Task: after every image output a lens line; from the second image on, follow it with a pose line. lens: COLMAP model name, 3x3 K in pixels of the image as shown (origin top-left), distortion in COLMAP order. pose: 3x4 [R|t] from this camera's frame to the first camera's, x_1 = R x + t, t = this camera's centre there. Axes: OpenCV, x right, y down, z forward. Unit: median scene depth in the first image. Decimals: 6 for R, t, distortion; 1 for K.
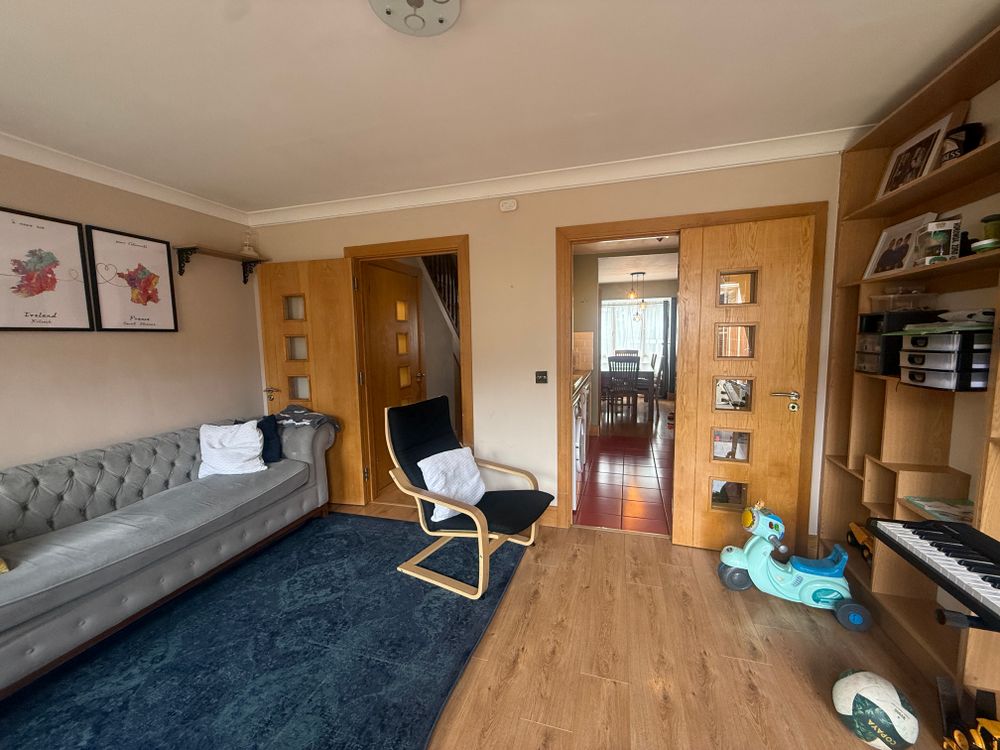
lens RADIAL K [[400.2, 0, 497.4], [0, 400.2, 376.7], [0, 0, 1]] dist [0.001631, -0.000231]
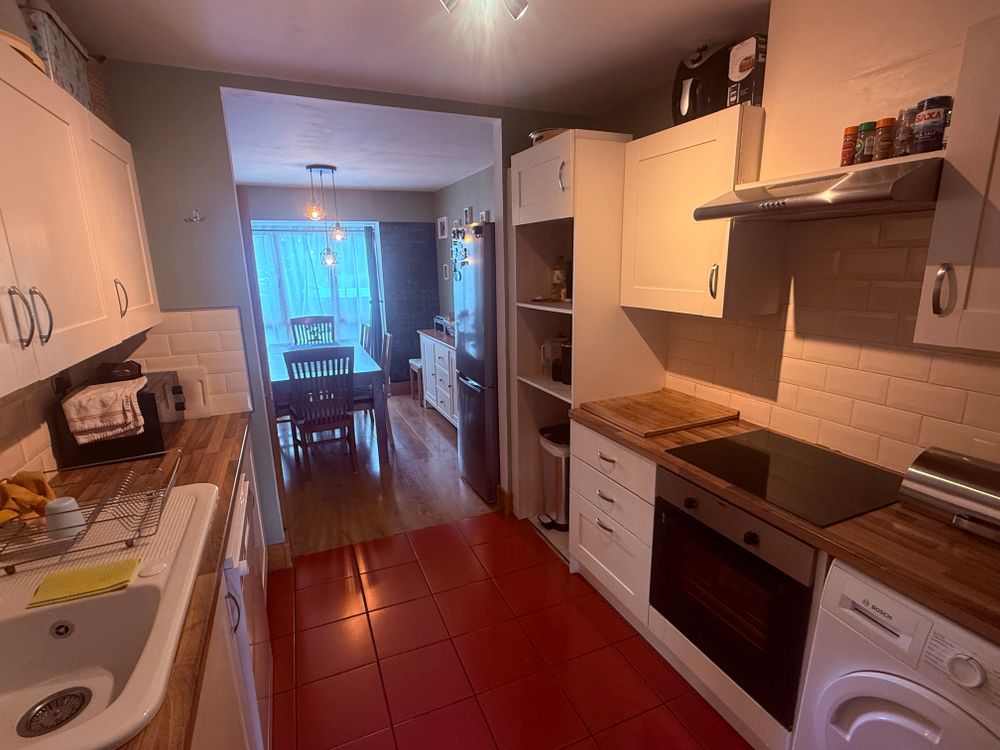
lens RADIAL K [[486.2, 0, 499.2], [0, 486.2, 377.7], [0, 0, 1]] dist [0.002127, 0.000454]
pose [[0.758583, -0.148370, 0.634459, 0.286138], [0.071673, 0.986821, 0.145076, -0.211960], [-0.647622, -0.064578, 0.759220, 1.111904]]
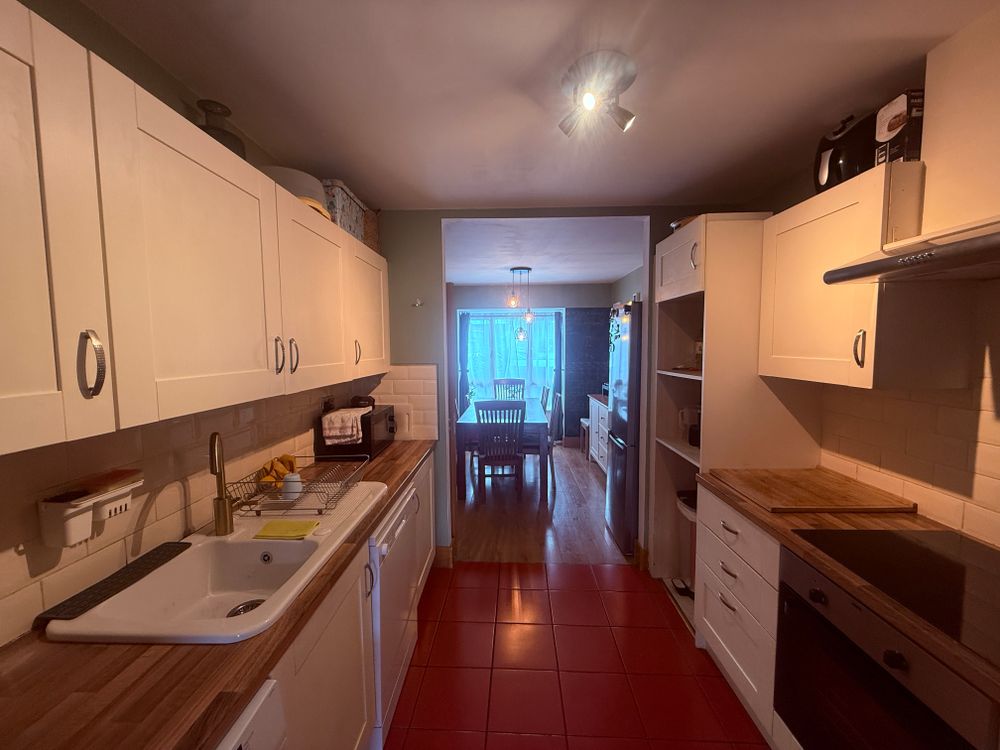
lens RADIAL K [[400.2, 0, 496.2], [0, 400.2, 377.7], [0, 0, 1]] dist [0.001631, -0.000231]
pose [[0.966218, -0.011840, 0.257455, 0.396022], [0.018122, 0.999593, -0.022039, -0.182413], [-0.257090, 0.025960, 0.966039, 1.067224]]
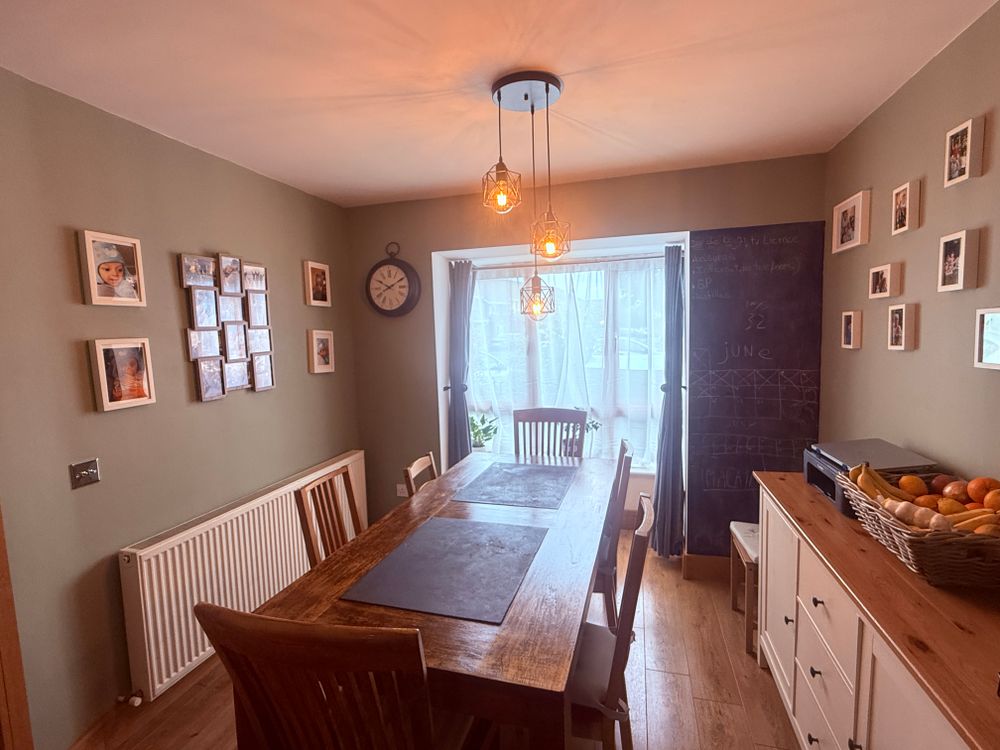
lens RADIAL K [[486.2, 0, 499.8], [0, 486.2, 376.9], [0, 0, 1]] dist [0.002127, 0.000454]
pose [[0.999532, -0.013553, 0.027419, 0.938464], [0.013756, 0.999879, -0.007220, -0.303647], [-0.027318, 0.007593, 0.999598, 2.145190]]
